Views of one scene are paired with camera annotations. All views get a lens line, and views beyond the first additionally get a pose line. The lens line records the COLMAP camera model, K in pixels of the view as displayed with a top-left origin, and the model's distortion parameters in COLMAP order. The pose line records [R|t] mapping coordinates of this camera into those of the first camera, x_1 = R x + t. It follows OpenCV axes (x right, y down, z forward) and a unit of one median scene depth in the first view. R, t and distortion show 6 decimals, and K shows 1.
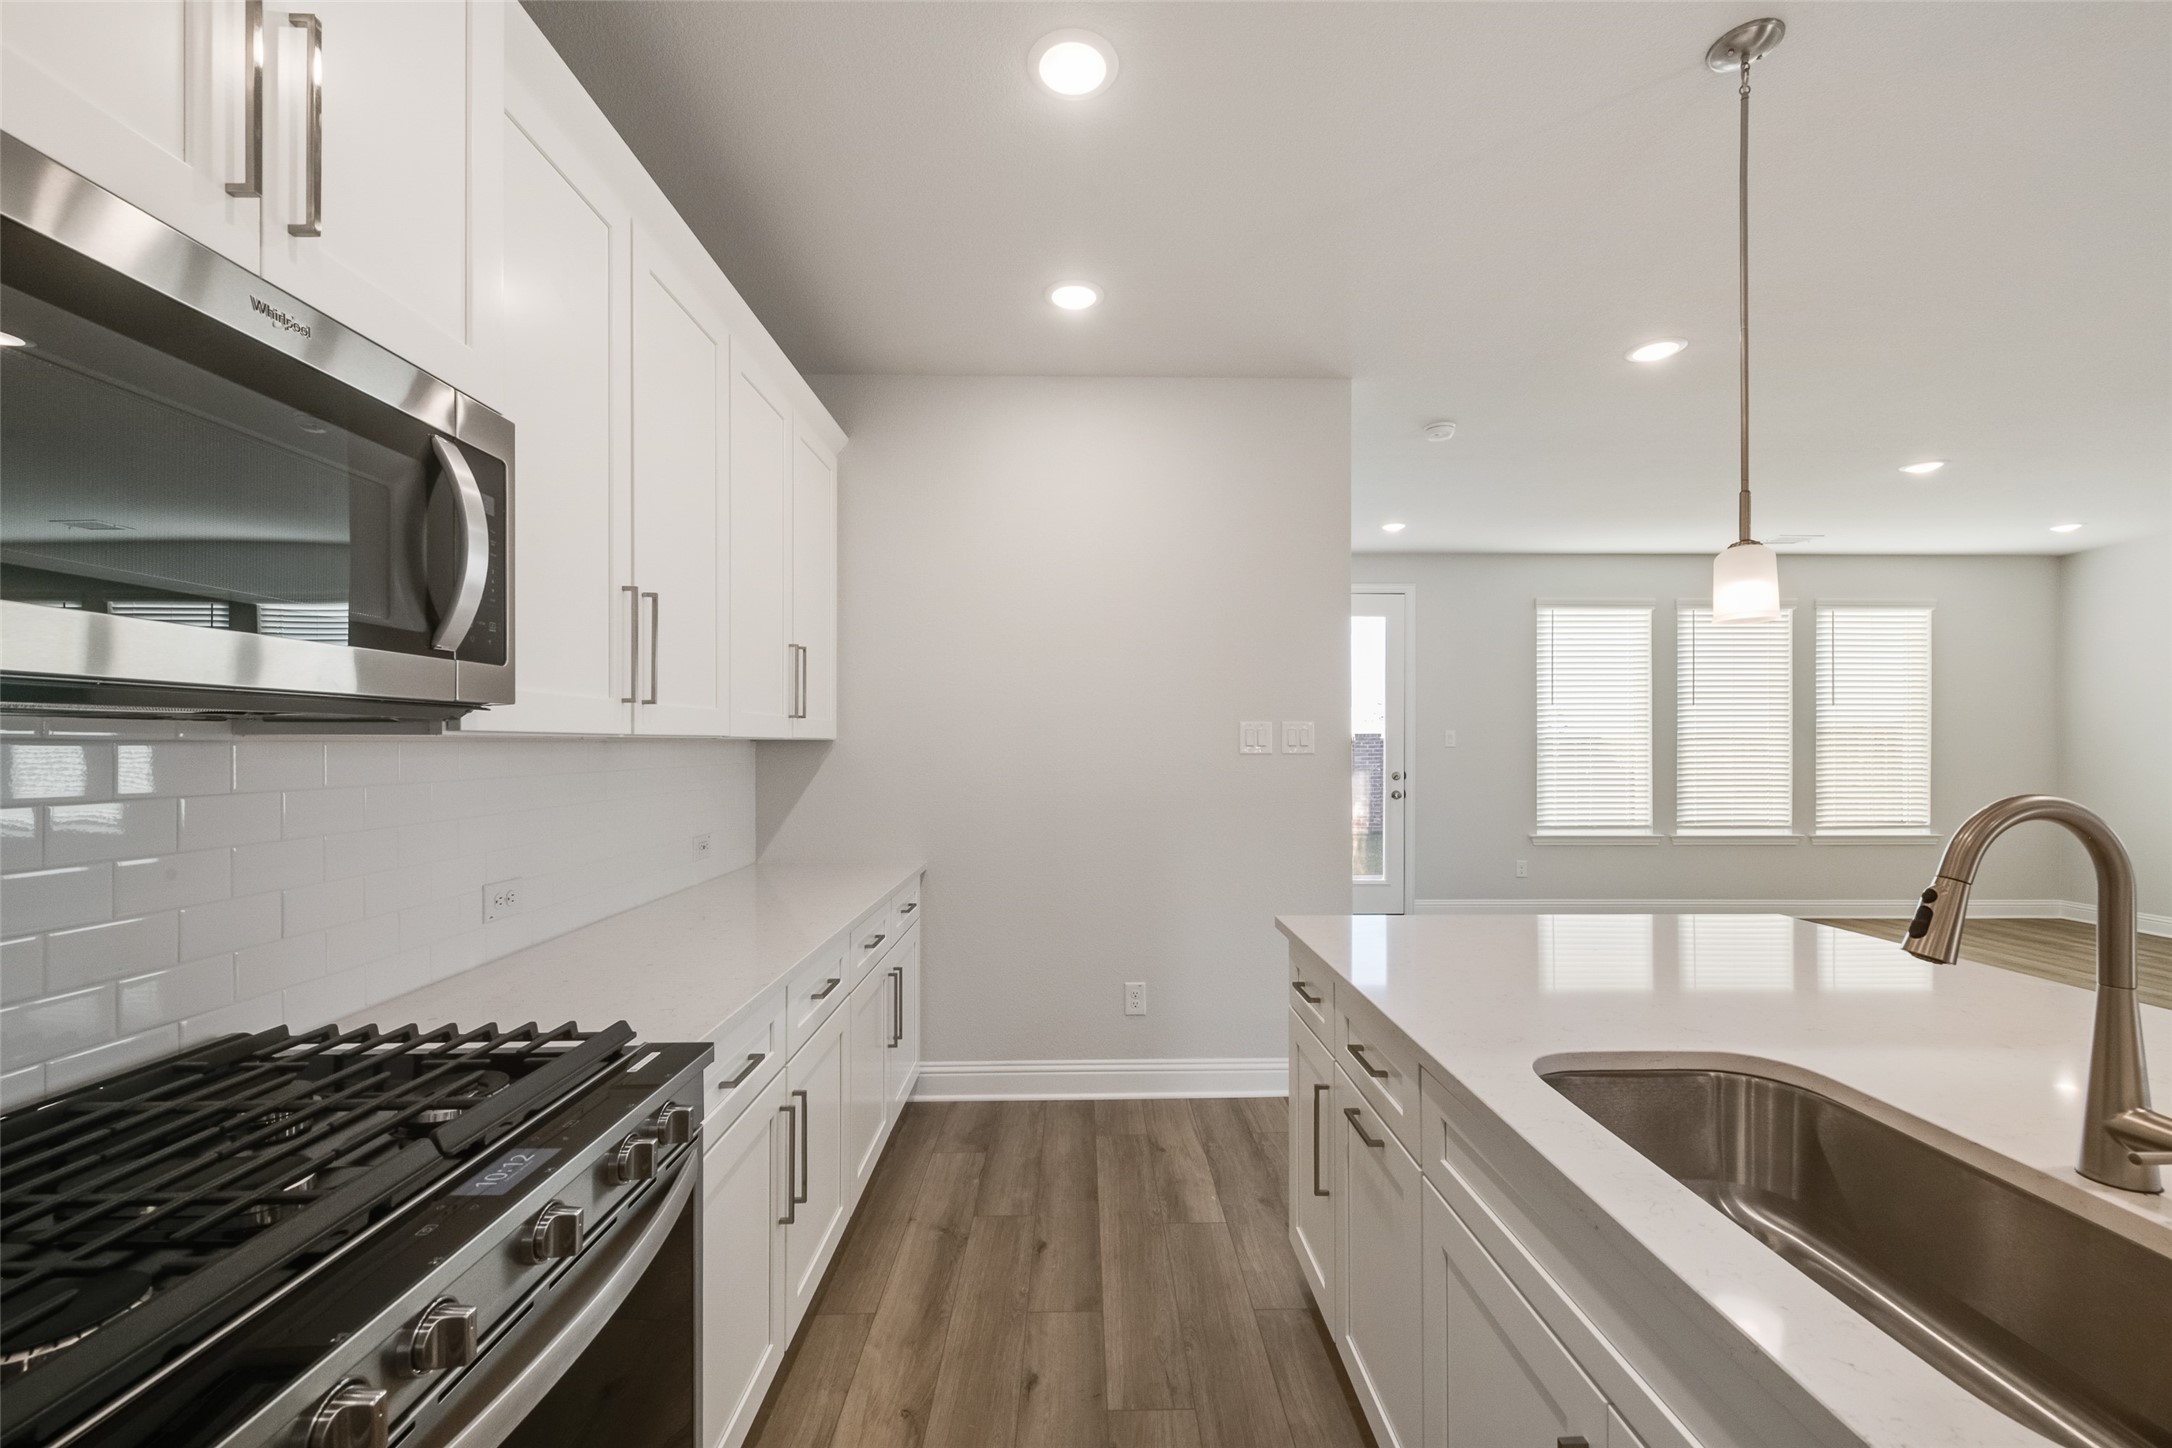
lens RADIAL K [[867.4, 0, 1090.8], [0, 867.4, 738.9], [0, 0, 1]] dist [0.005803, -0.002236]
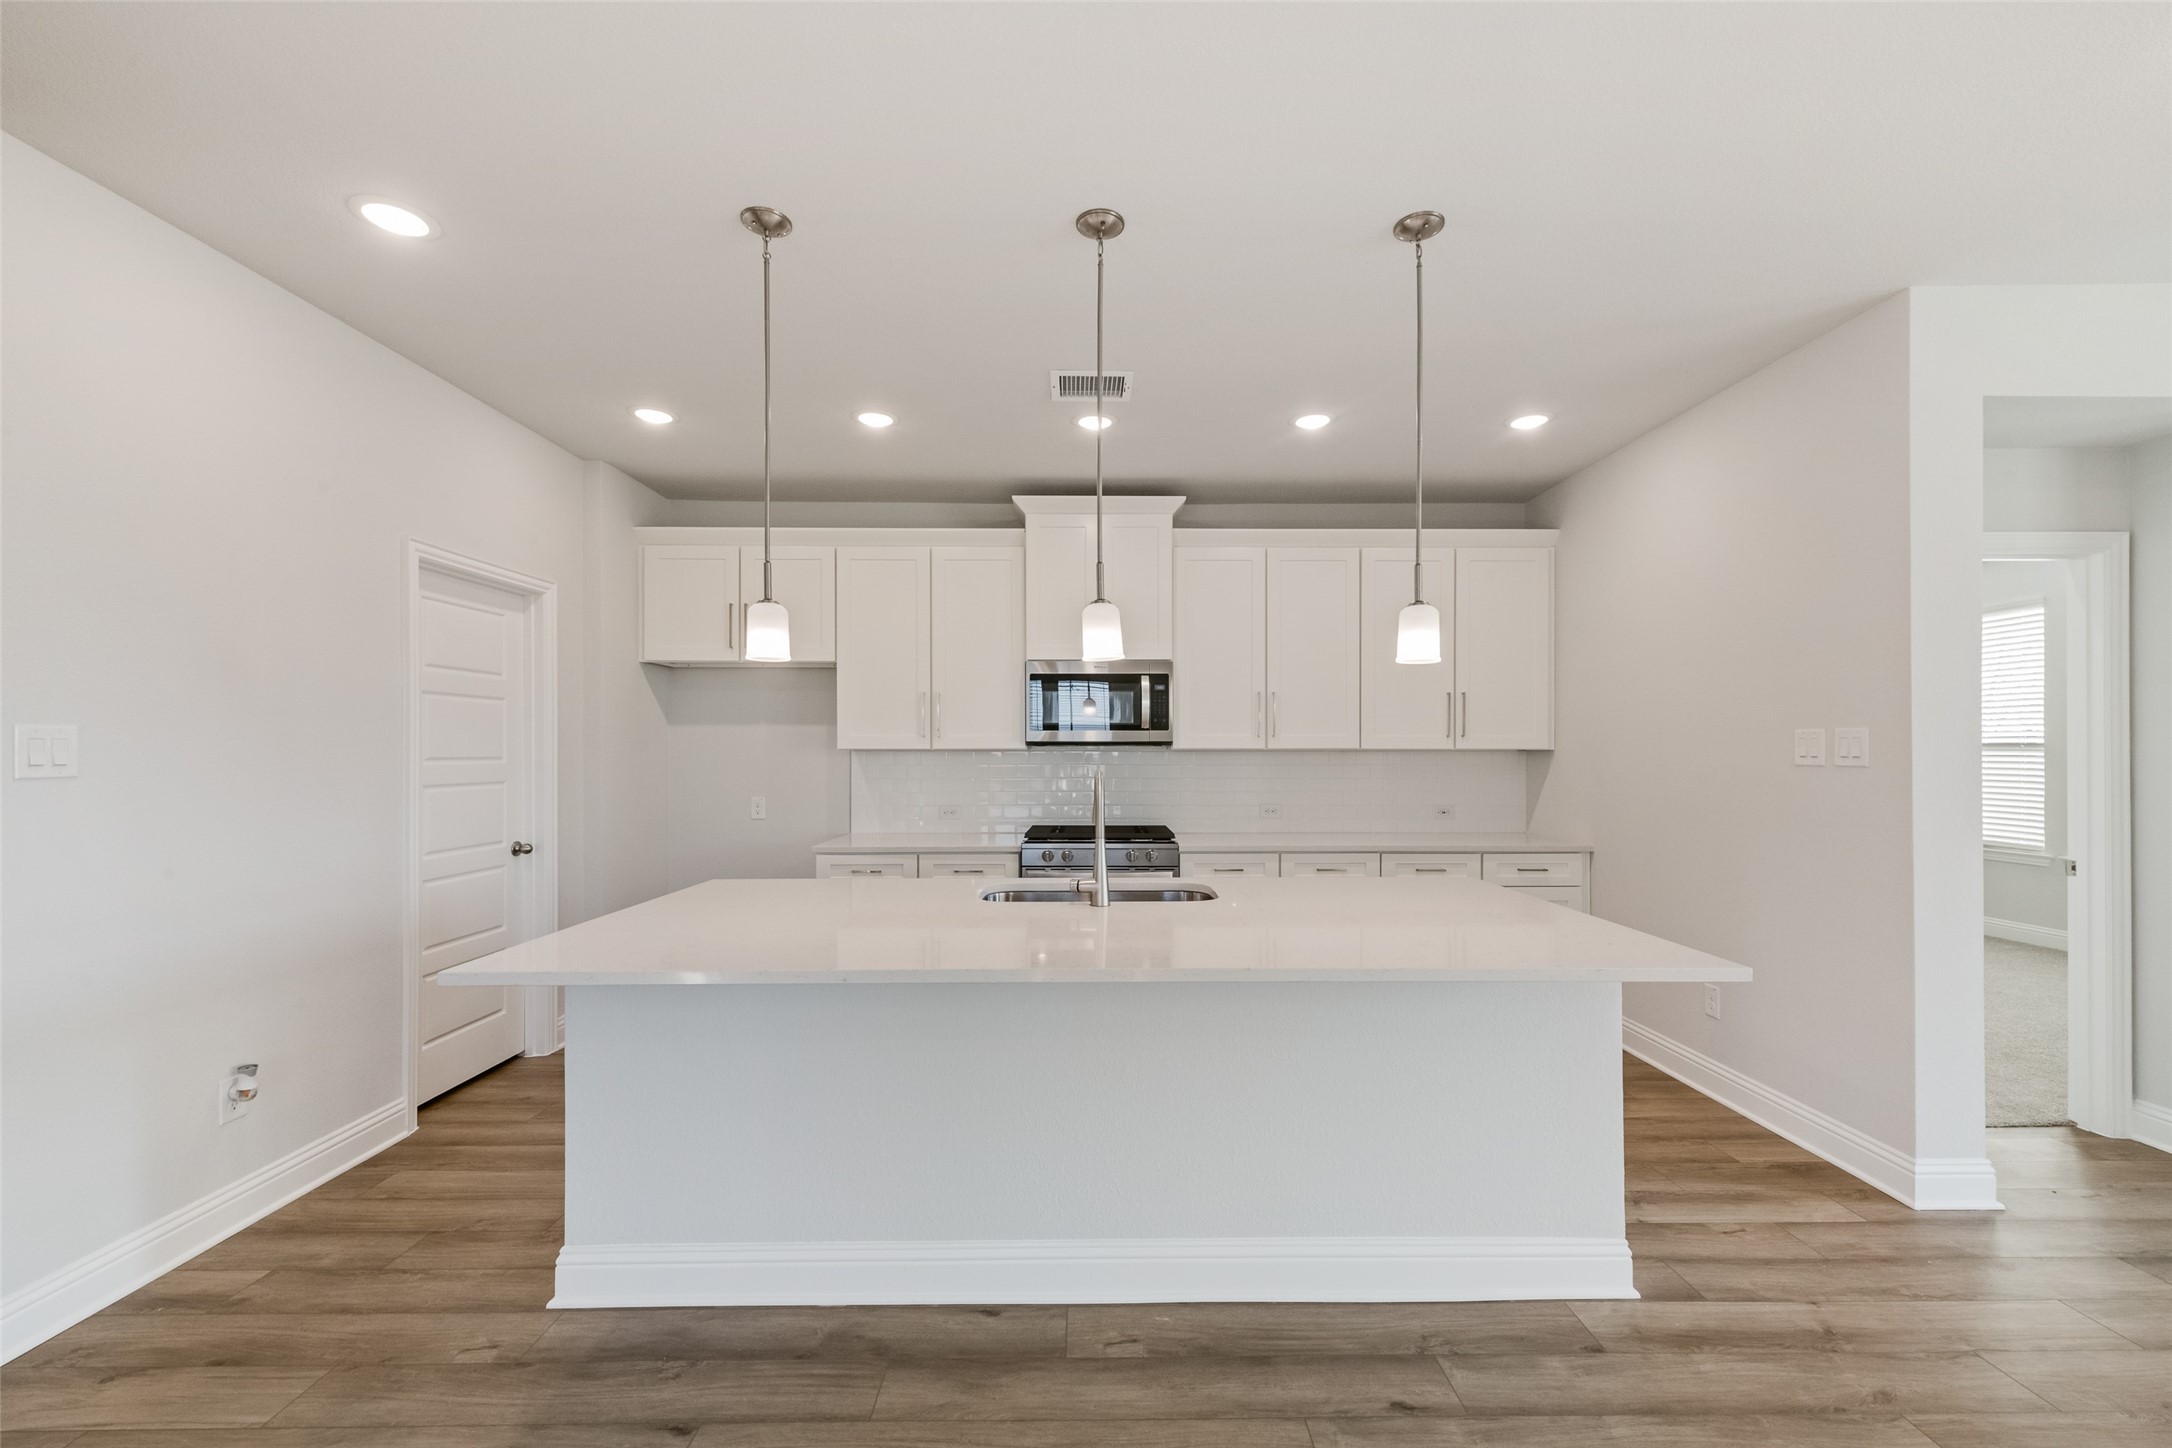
lens RADIAL K [[867.4, 0, 1098.1], [0, 867.4, 747.2], [0, 0, 1]] dist [0.005803, -0.002236]
pose [[-0.003977, -0.003878, -0.999985, 1.258492], [0.004655, 0.999982, -0.003897, -0.001513], [0.999981, -0.004671, -0.003959, 0.317860]]
